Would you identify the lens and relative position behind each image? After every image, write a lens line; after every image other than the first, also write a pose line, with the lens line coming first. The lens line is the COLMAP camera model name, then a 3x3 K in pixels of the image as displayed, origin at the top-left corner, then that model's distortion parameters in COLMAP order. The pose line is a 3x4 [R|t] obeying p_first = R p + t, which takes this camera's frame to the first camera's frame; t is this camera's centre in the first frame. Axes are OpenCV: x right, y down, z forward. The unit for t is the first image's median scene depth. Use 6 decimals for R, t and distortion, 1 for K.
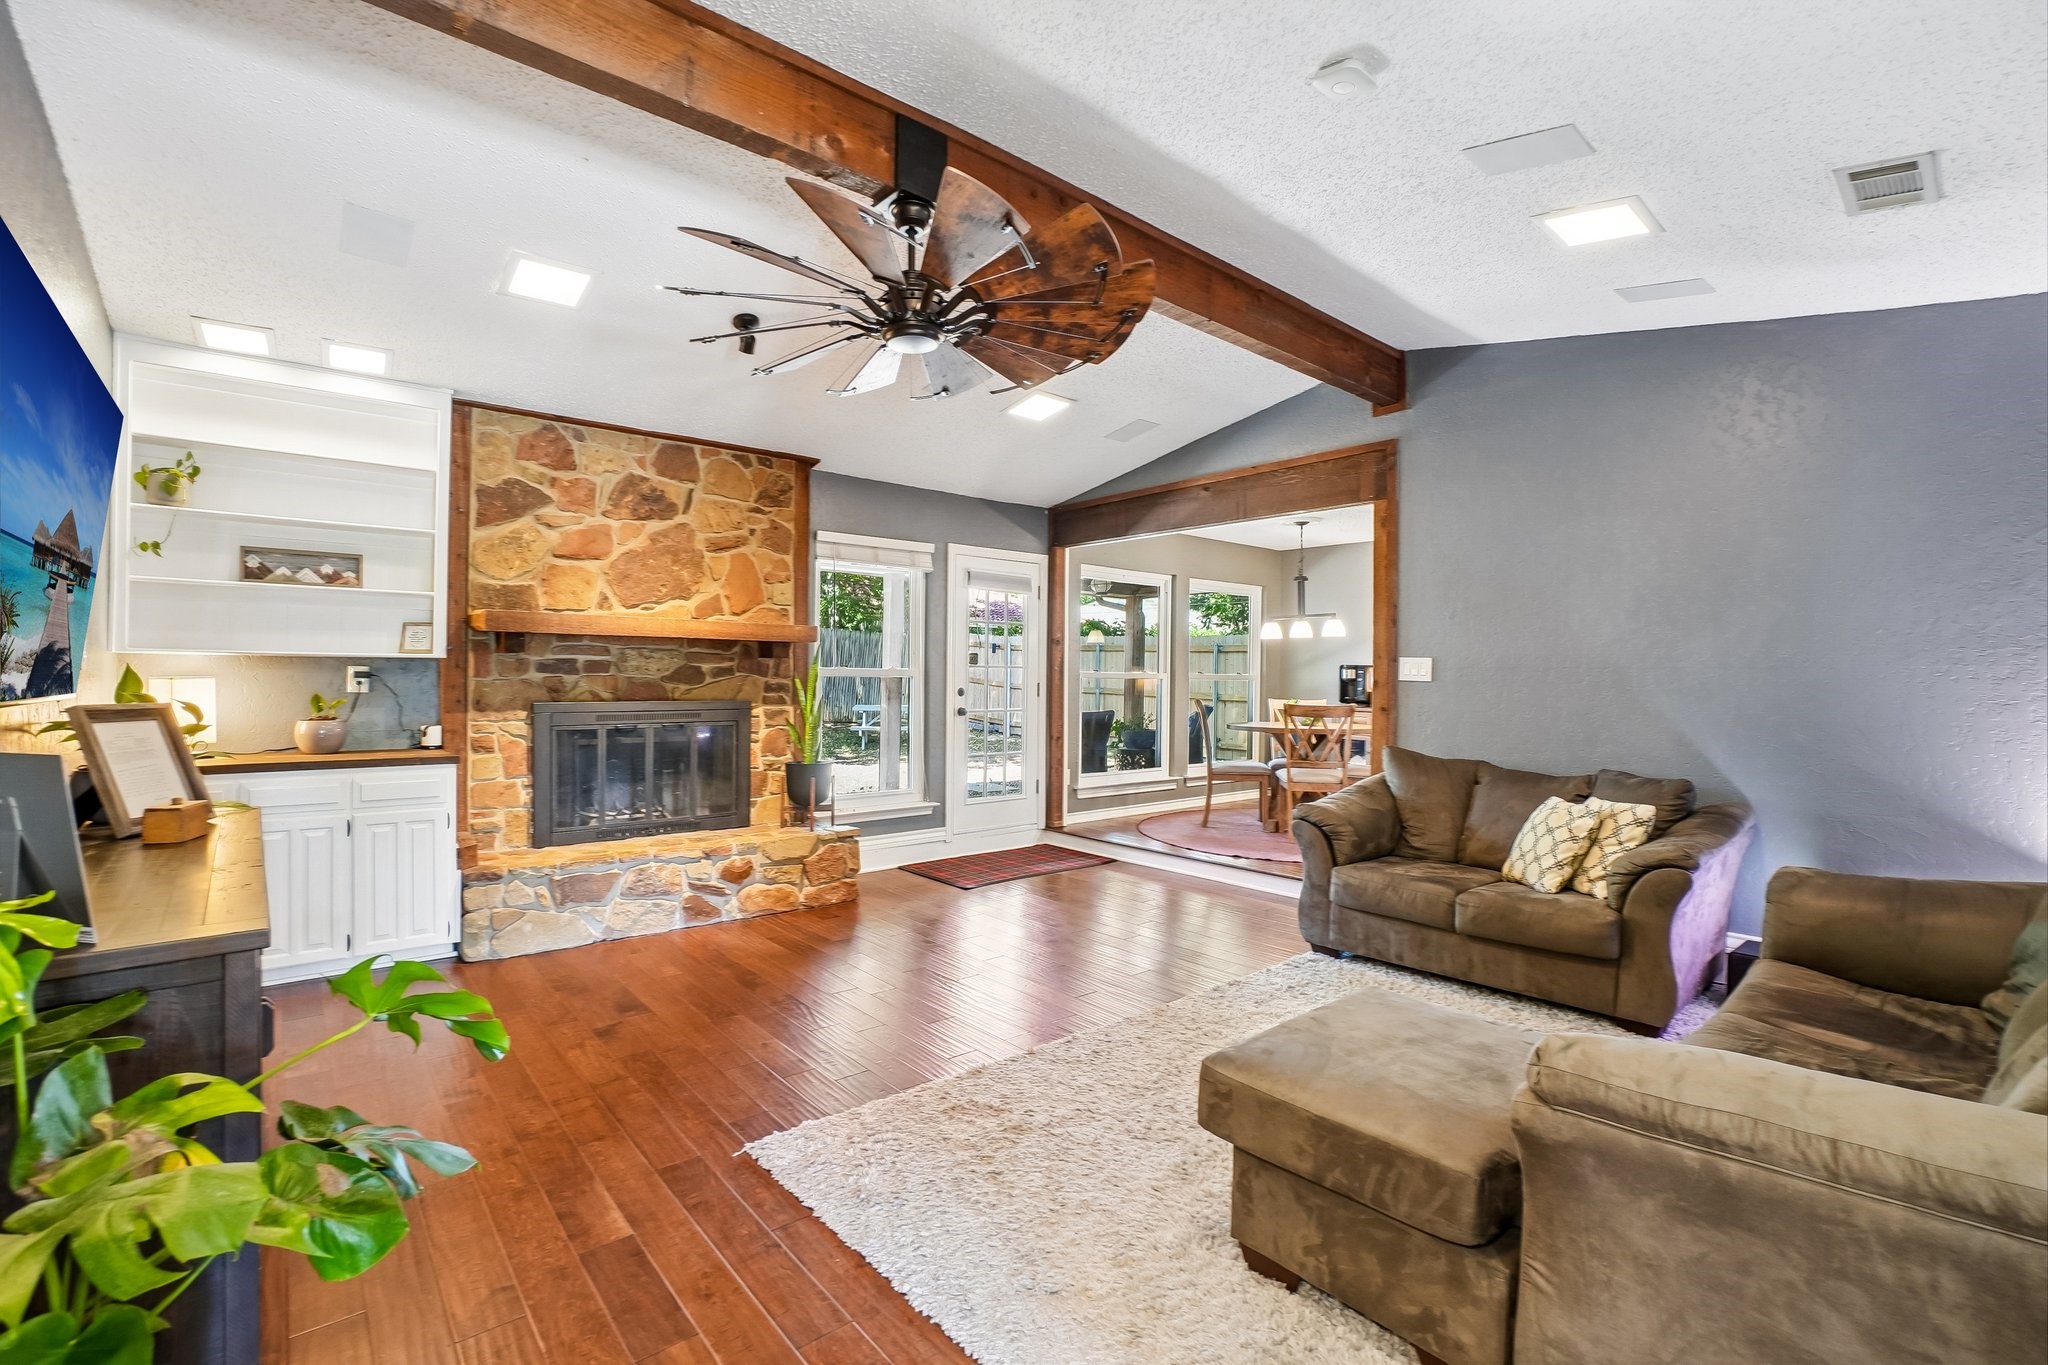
lens RADIAL K [[908.9, 0, 1018.1], [0, 908.9, 681.5], [0, 0, 1]] dist [-0.053418, 0.016931]
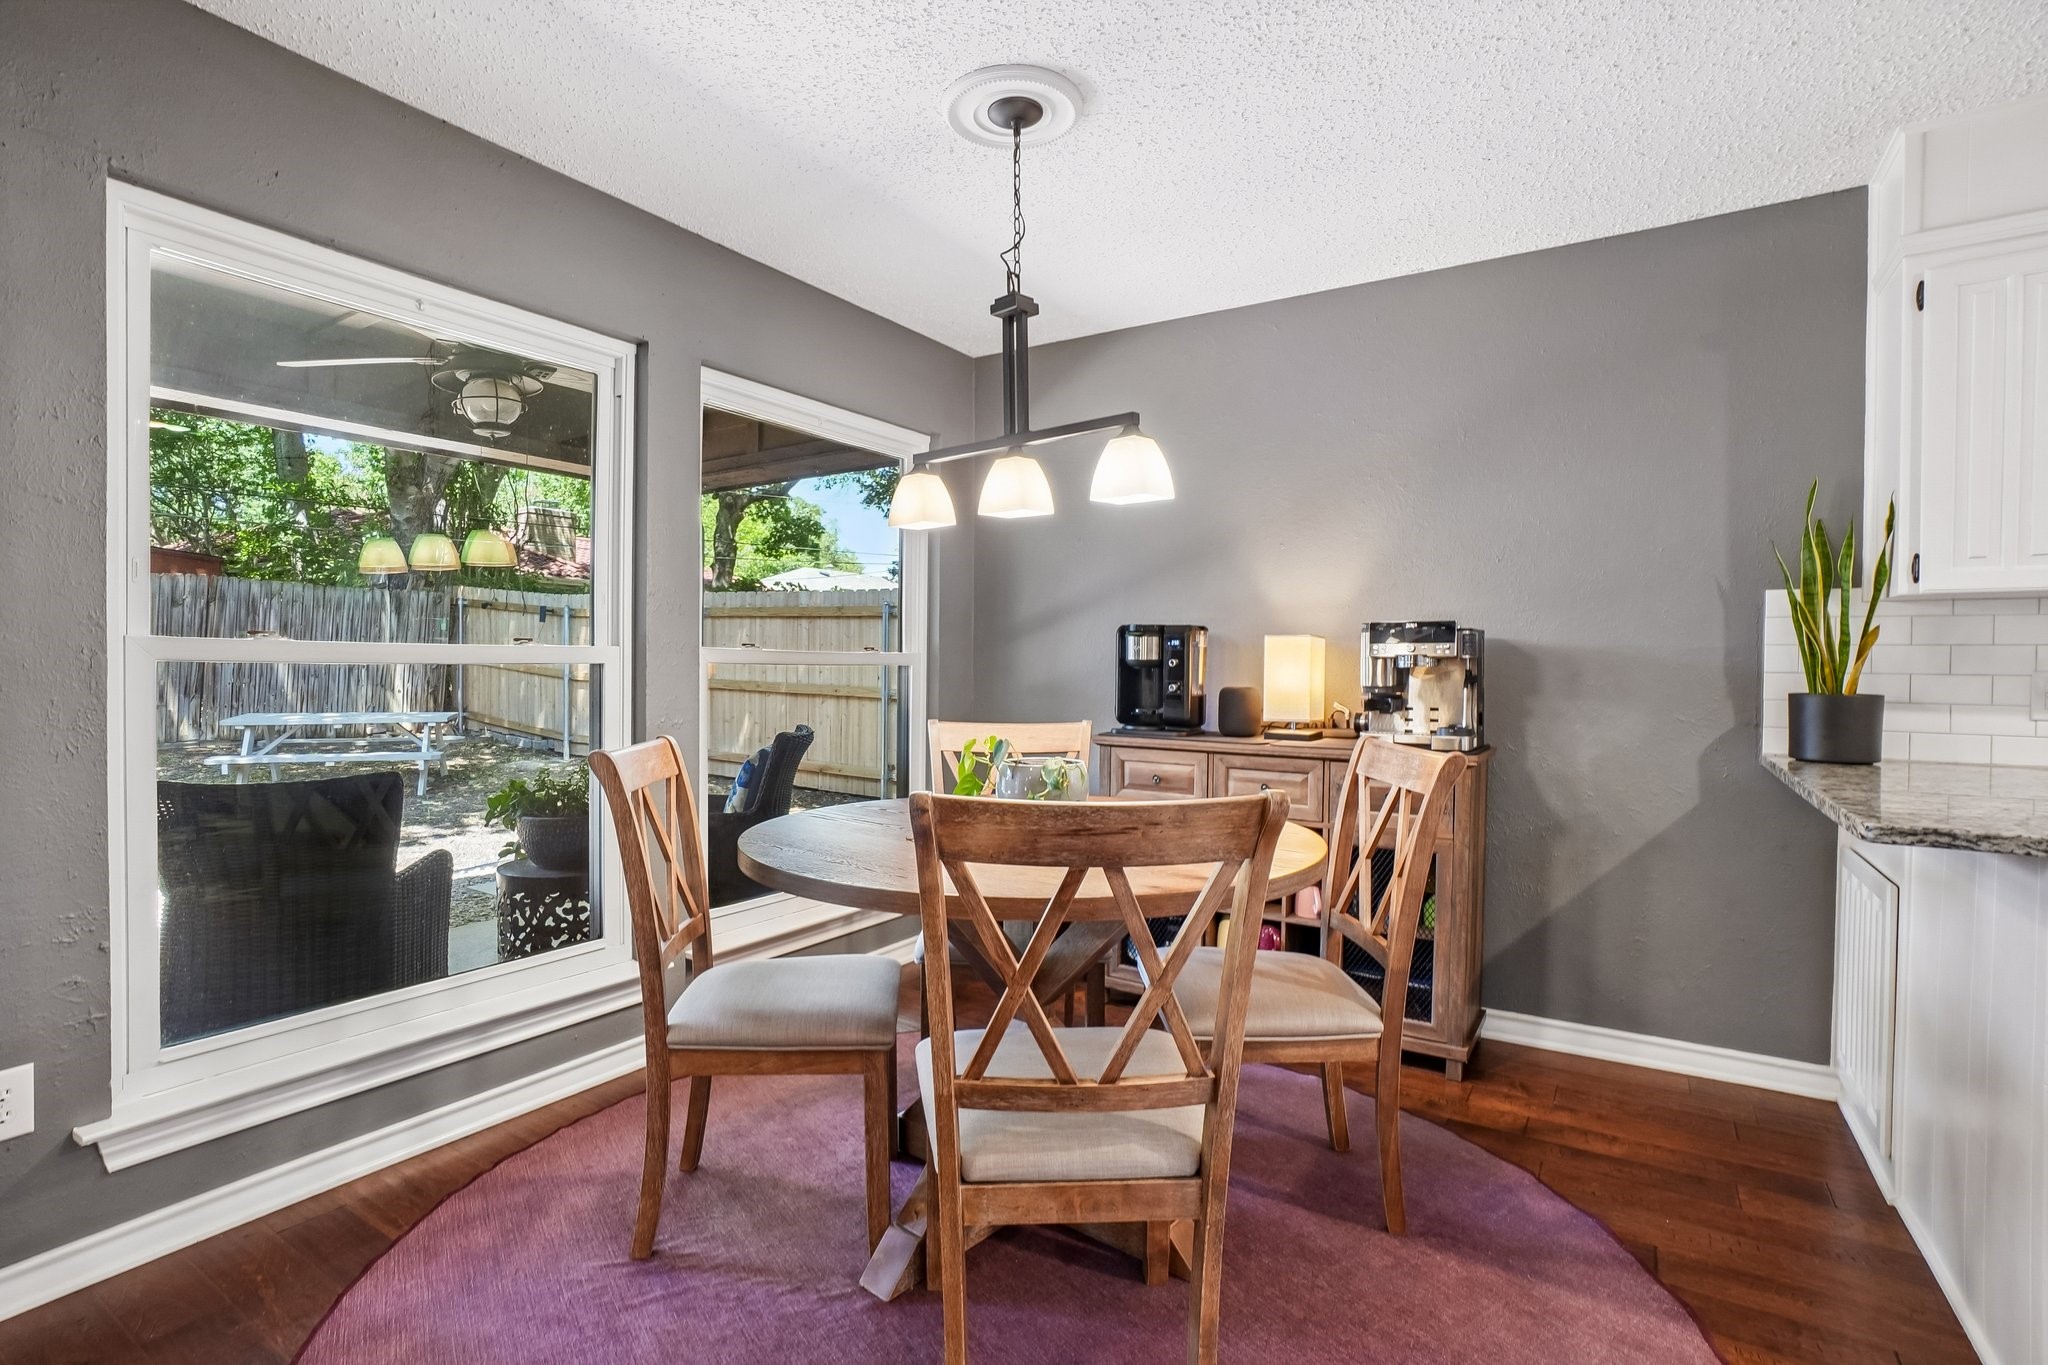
lens RADIAL K [[947.2, 0, 1012.8], [0, 947.2, 674.4], [0, 0, 1]] dist [-0.038167, 0.008536]
pose [[0.960579, -0.007076, 0.277916, 0.220706], [0.005273, 0.999960, 0.007234, -0.000736], [-0.277956, -0.005484, 0.960578, 0.688718]]
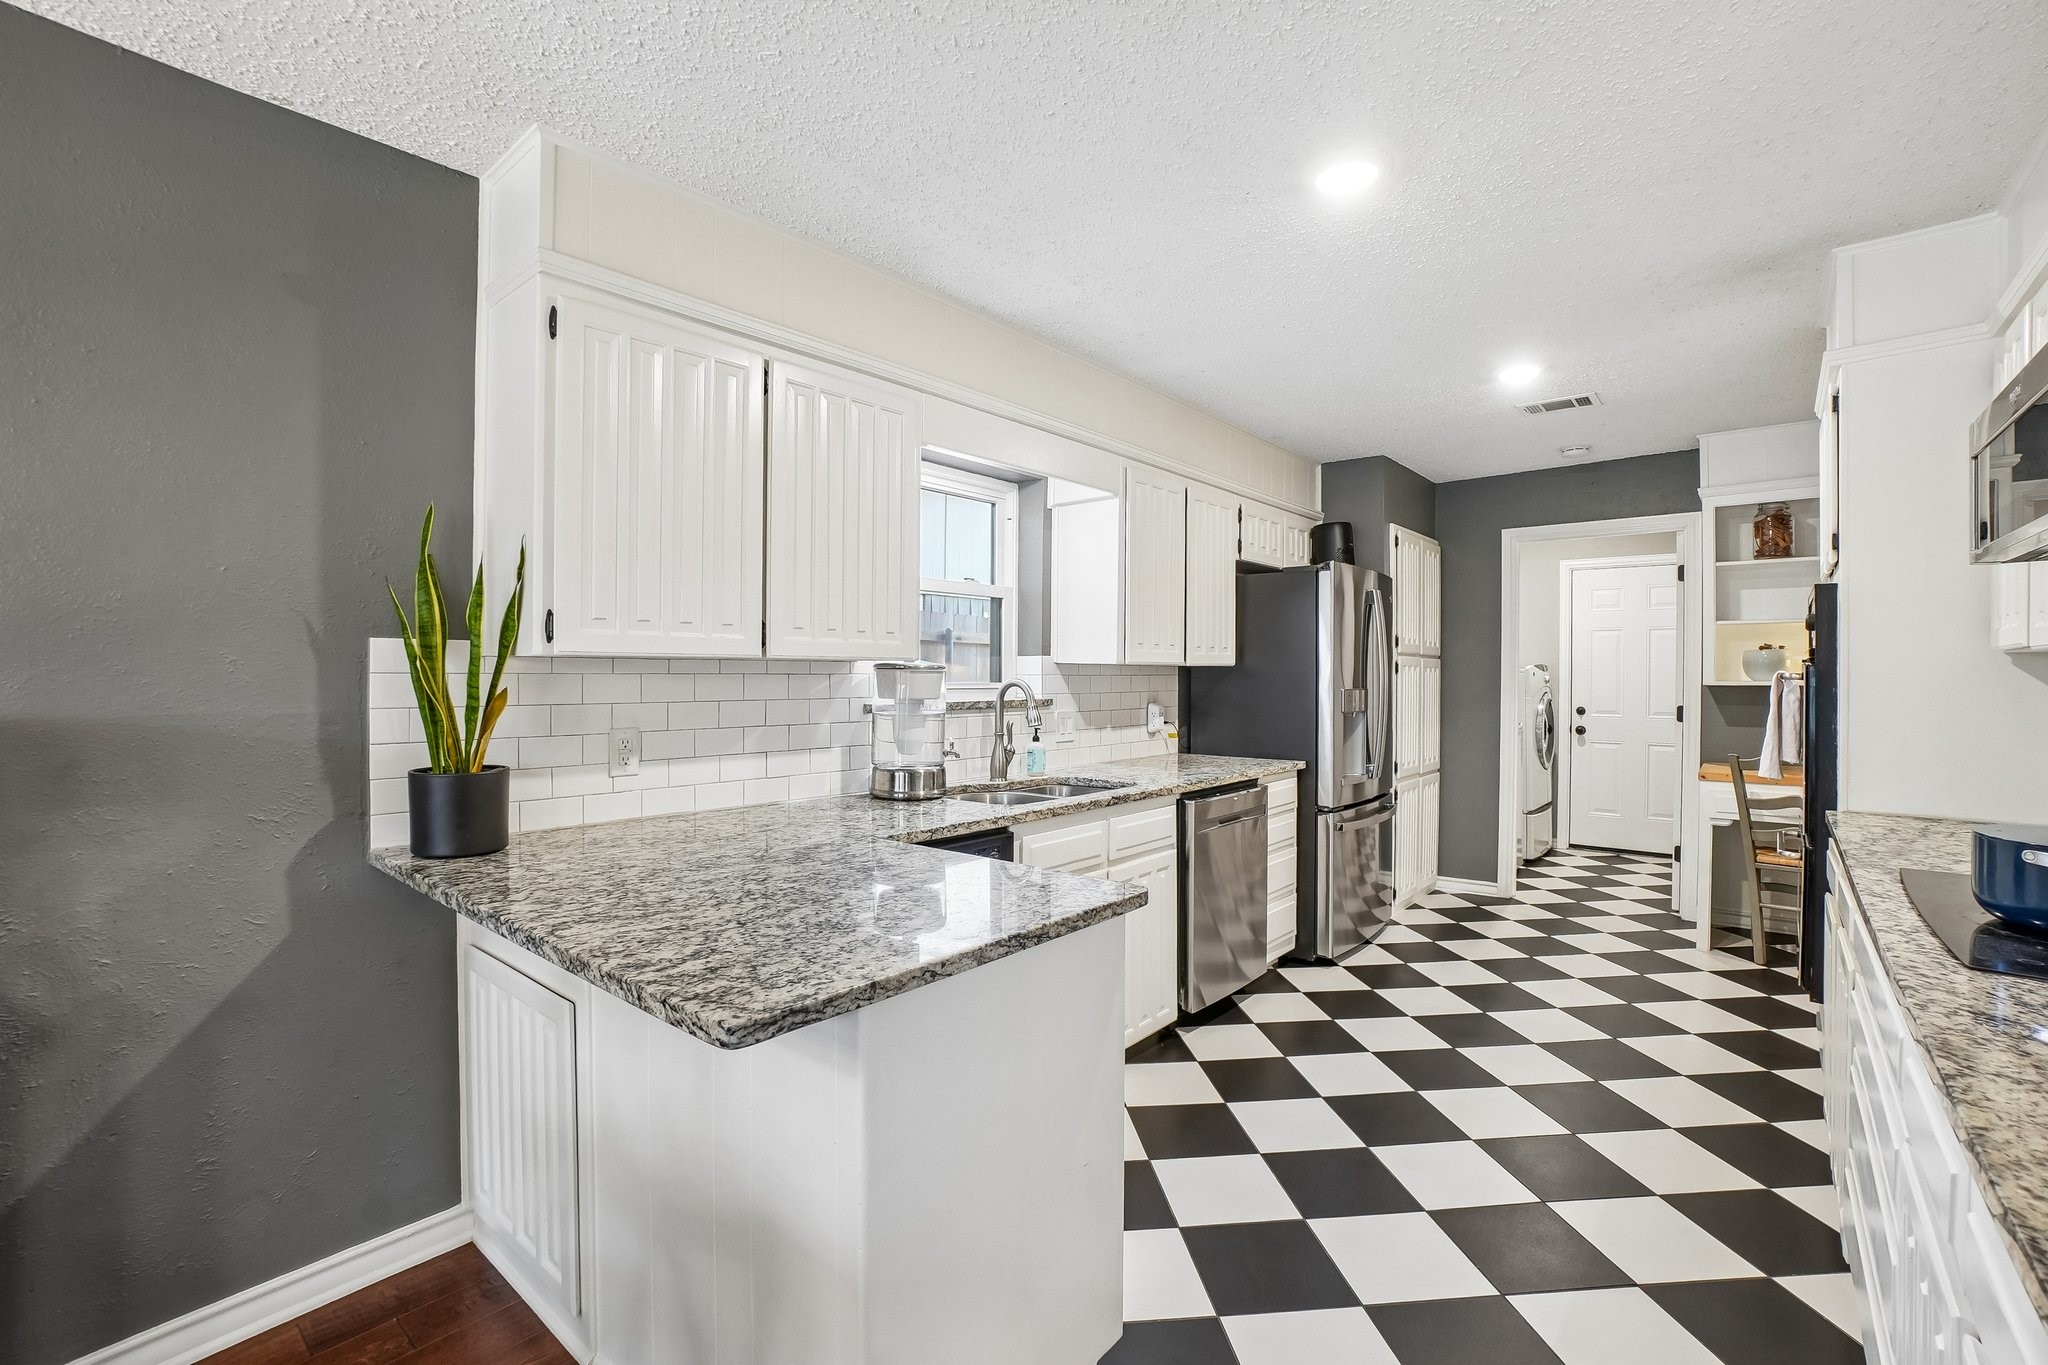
lens RADIAL K [[908.9, 0, 998.0], [0, 908.9, 673.7], [0, 0, 1]] dist [-0.053418, 0.016931]
pose [[-0.149184, -0.015912, 0.988681, 0.307945], [0.003938, 0.999853, 0.016686, -0.021022], [-0.988802, 0.006383, -0.149100, 0.802573]]
